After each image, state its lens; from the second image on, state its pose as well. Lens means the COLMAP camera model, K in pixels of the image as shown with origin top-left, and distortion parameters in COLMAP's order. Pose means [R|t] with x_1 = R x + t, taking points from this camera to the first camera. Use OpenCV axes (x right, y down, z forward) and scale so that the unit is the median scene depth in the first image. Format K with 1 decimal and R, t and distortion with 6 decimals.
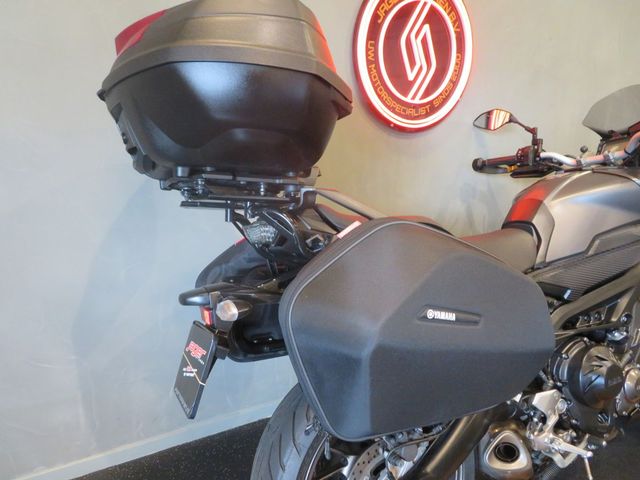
lens RADIAL K [[457.6, 0, 320.0], [0, 457.6, 240.0], [0, 0, 1]] dist [-0.002822, -0.000417]
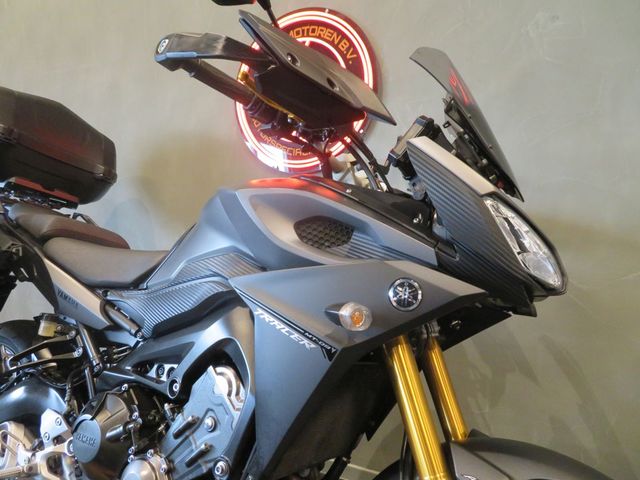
lens RADIAL K [[457.6, 0, 320.0], [0, 457.6, 240.0], [0, 0, 1]] dist [-0.002822, -0.000417]
pose [[0.556104, 0.032990, -0.830457, 1.106716], [-0.228777, 0.966687, -0.114796, -0.006276], [0.799005, 0.253828, 0.545126, 0.618593]]
